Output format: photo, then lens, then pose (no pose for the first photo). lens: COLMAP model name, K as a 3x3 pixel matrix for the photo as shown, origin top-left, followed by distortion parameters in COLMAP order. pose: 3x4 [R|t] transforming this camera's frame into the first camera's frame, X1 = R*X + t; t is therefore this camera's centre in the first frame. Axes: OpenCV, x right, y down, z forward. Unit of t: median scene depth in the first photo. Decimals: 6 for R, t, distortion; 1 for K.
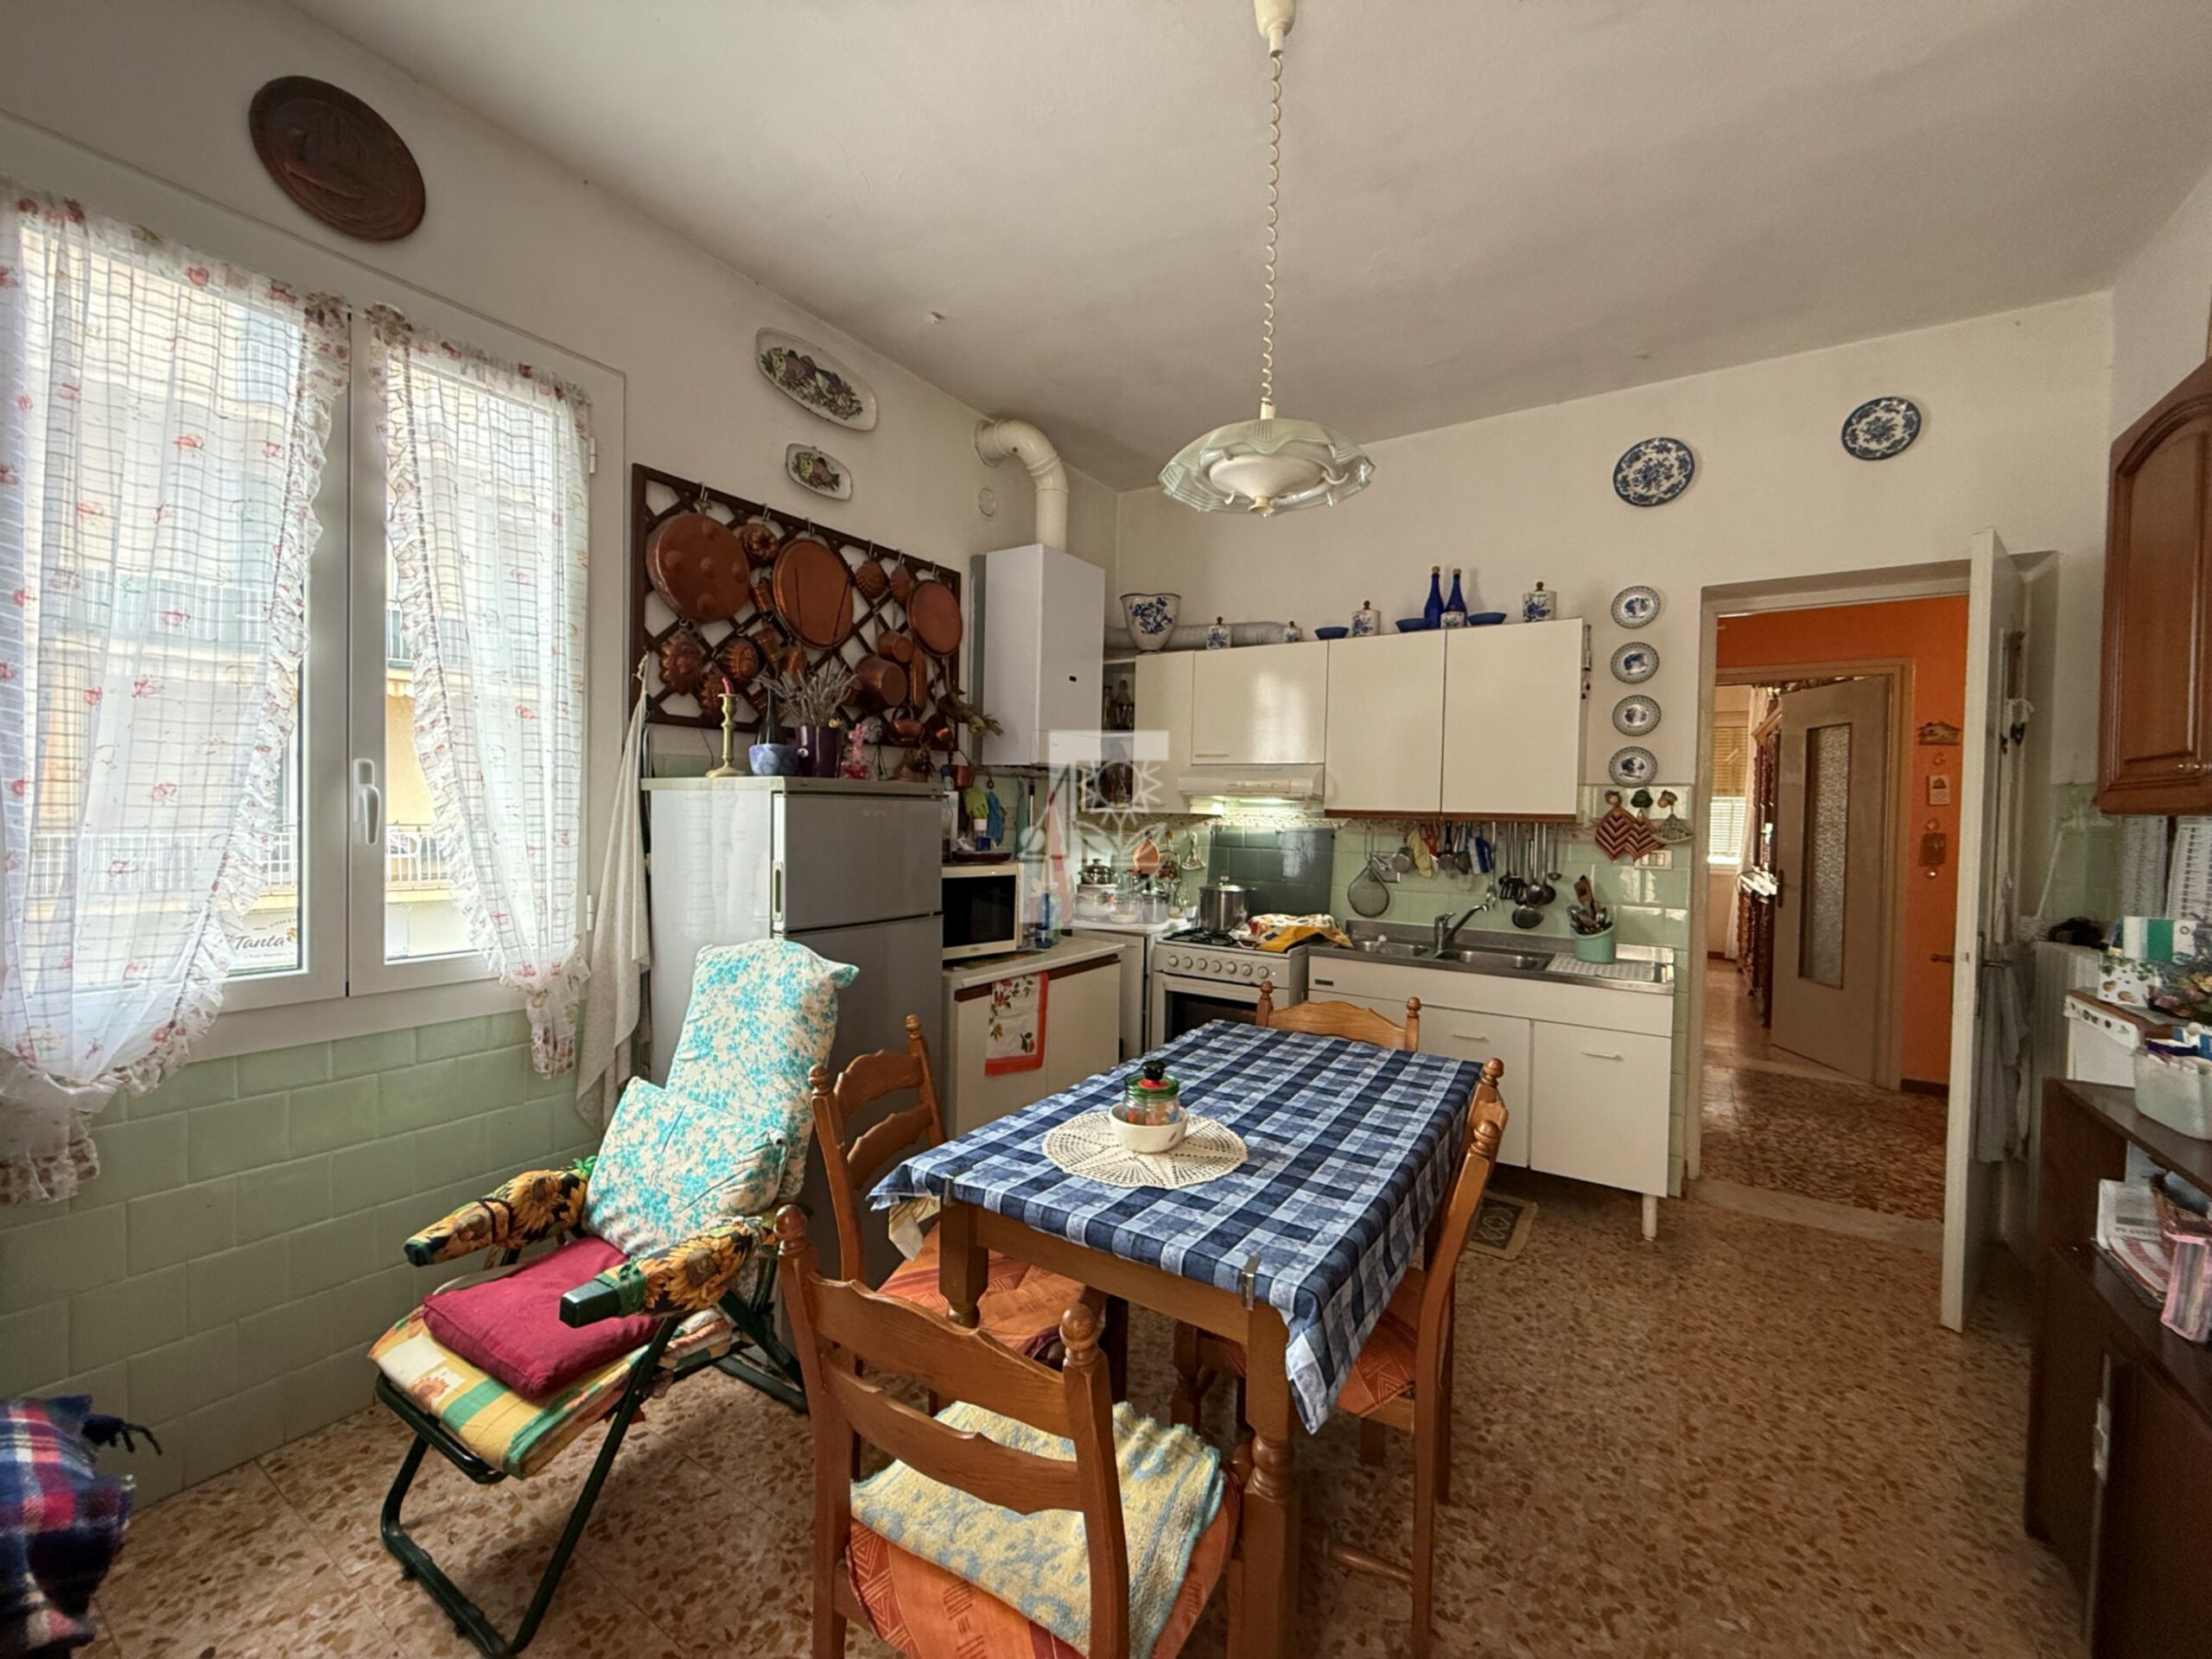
lens RADIAL K [[877.8, 0, 1097.5], [0, 877.8, 828.0], [0, 0, 1]] dist [-0.002228, 0.000358]
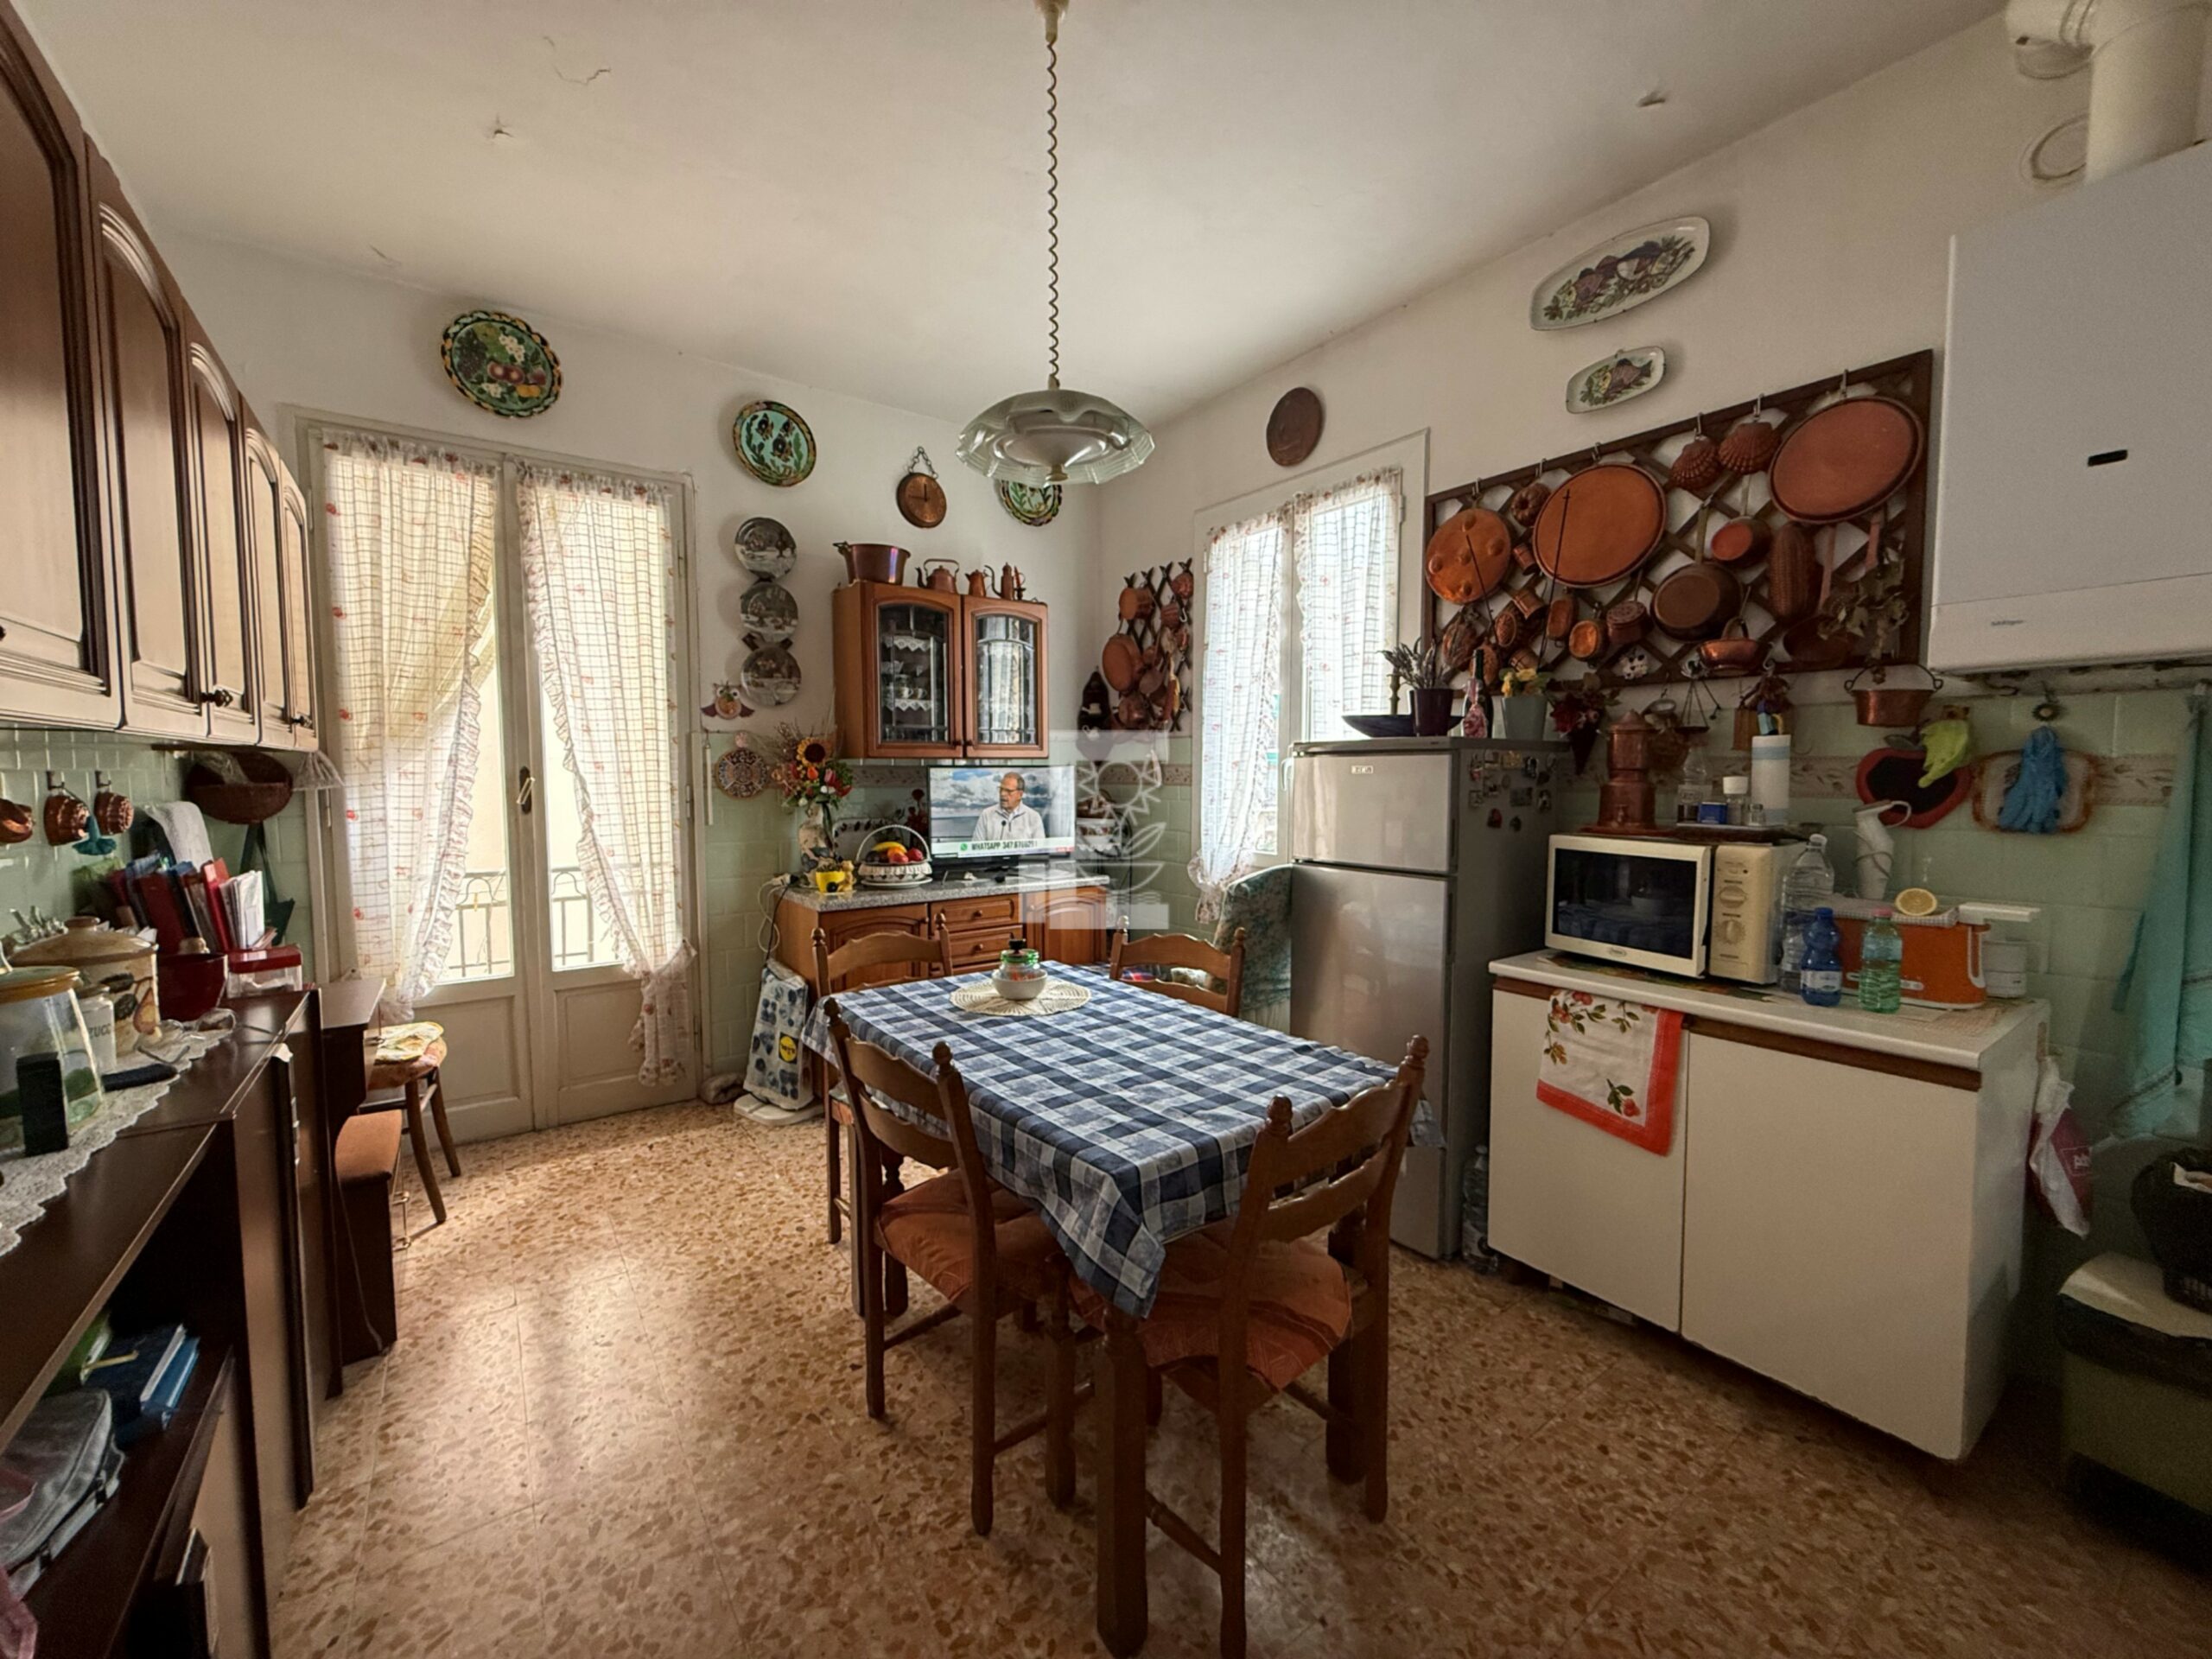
lens RADIAL K [[877.8, 0, 1097.5], [0, 877.8, 828.0], [0, 0, 1]] dist [-0.002228, 0.000358]
pose [[-0.358190, 0.041531, -0.932724, 0.757234], [-0.023795, 0.998280, 0.053588, 0.005285], [0.933345, 0.041389, -0.356586, 0.919588]]
